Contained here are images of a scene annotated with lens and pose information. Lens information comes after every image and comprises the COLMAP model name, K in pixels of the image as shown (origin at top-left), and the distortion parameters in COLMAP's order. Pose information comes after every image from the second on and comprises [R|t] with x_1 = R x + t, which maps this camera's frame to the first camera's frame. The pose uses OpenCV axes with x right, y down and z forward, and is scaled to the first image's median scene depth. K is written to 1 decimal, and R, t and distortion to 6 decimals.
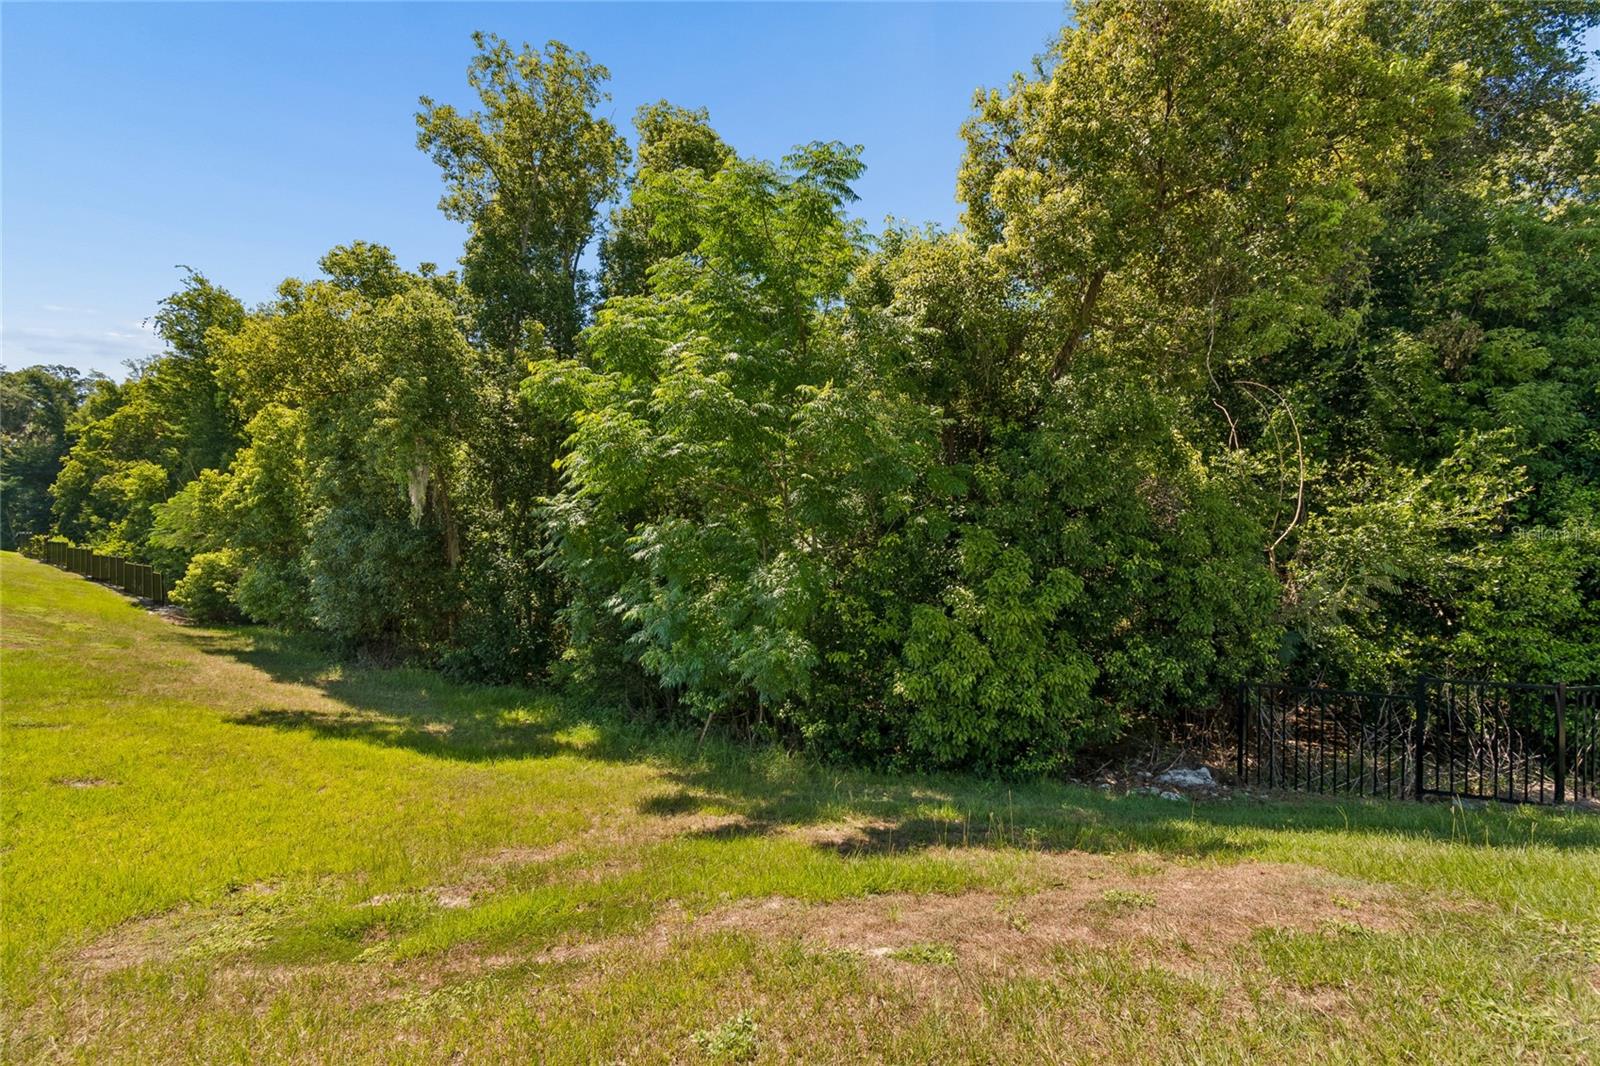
lens RADIAL K [[717.8, 0, 802.9], [0, 717.8, 536.0], [0, 0, 1]] dist [0.002493, -0.000119]
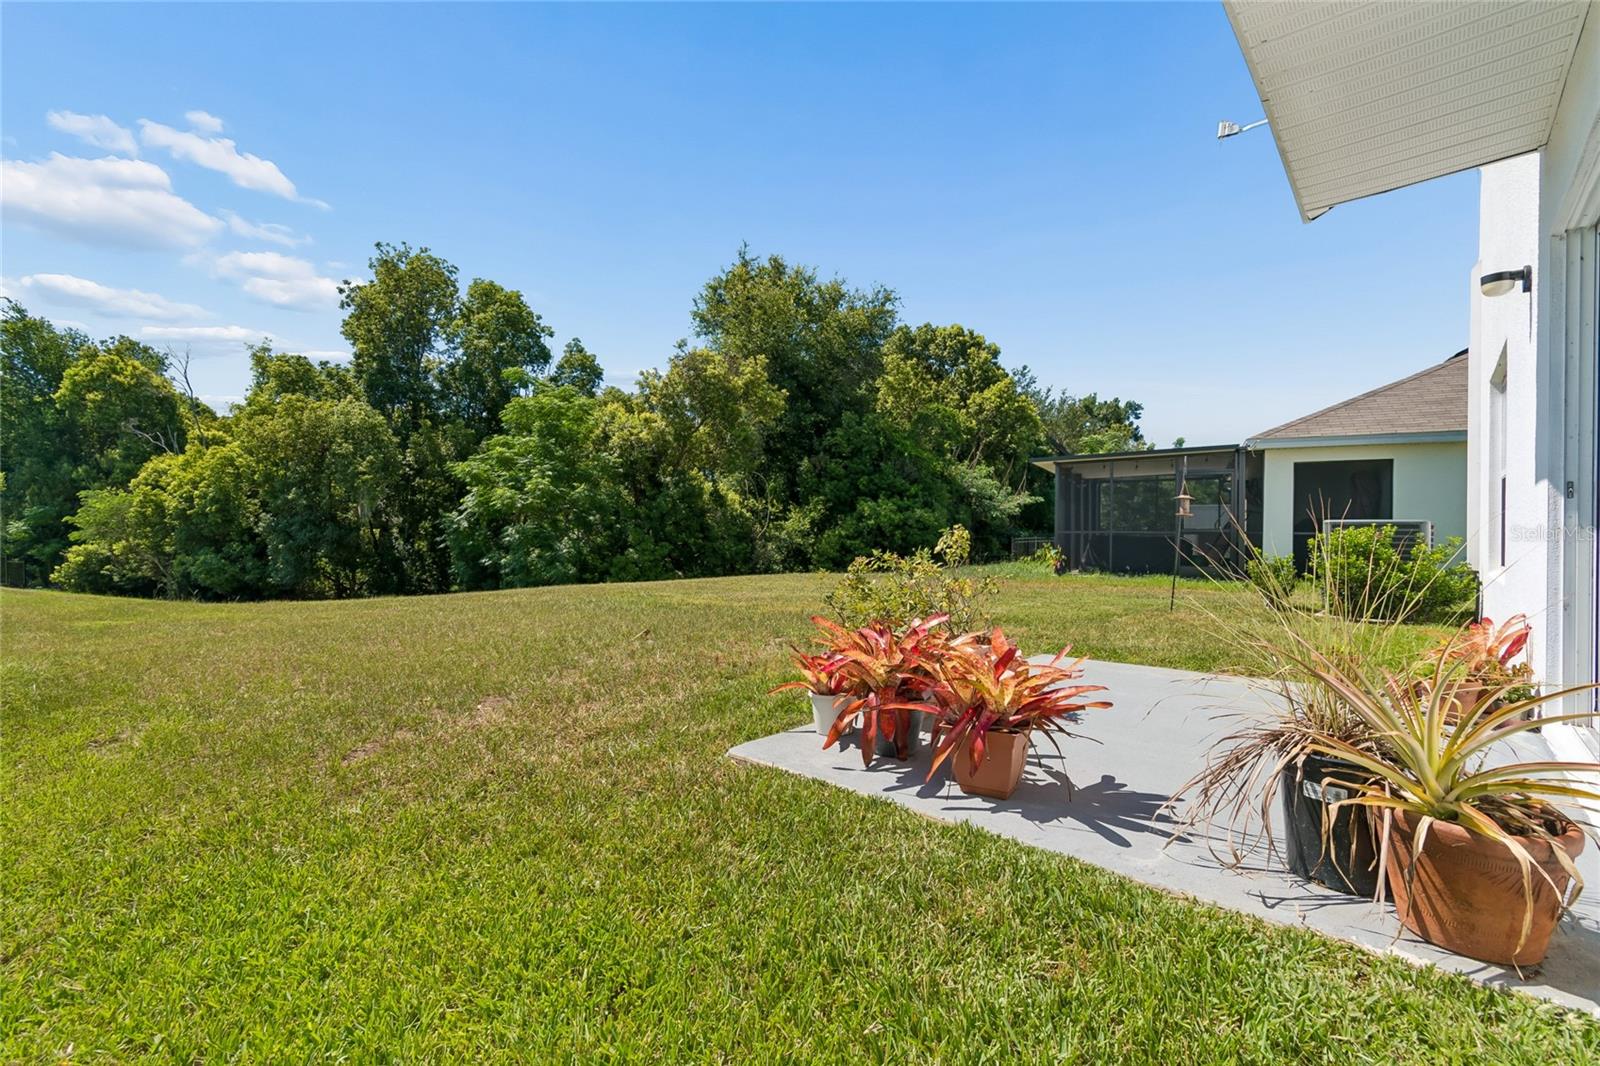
lens RADIAL K [[721.7, 0, 818.4], [0, 721.7, 532.4], [0, 0, 1]] dist [0.000211, -0.000016]
pose [[0.945249, 0.004617, 0.326318, -0.010541], [-0.002307, 0.999969, -0.007468, 0.014907], [-0.326342, 0.006307, 0.945231, -1.252688]]
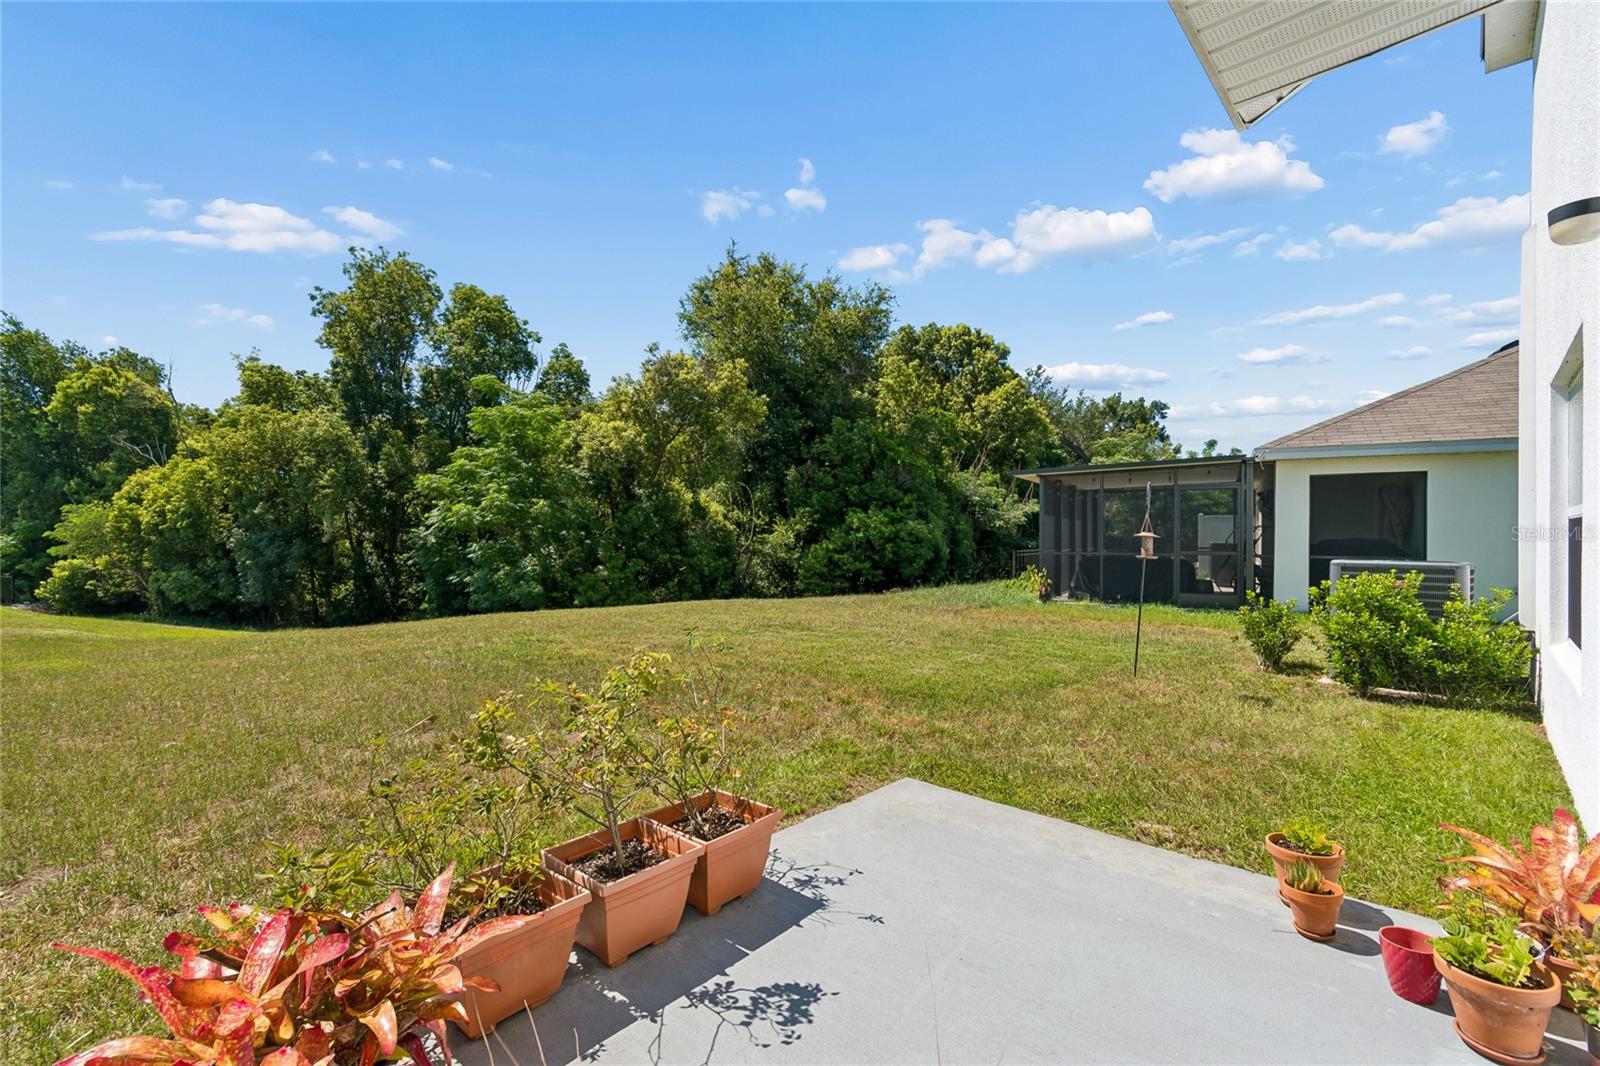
lens RADIAL K [[720.0, 0, 821.3], [0, 720.0, 535.6], [0, 0, 1]] dist [0.000046, -0.000163]
pose [[0.955806, -0.000285, 0.293999, 0.134069], [0.001980, 0.999983, -0.005468, -0.017258], [-0.293992, 0.005808, 0.955790, -1.170364]]
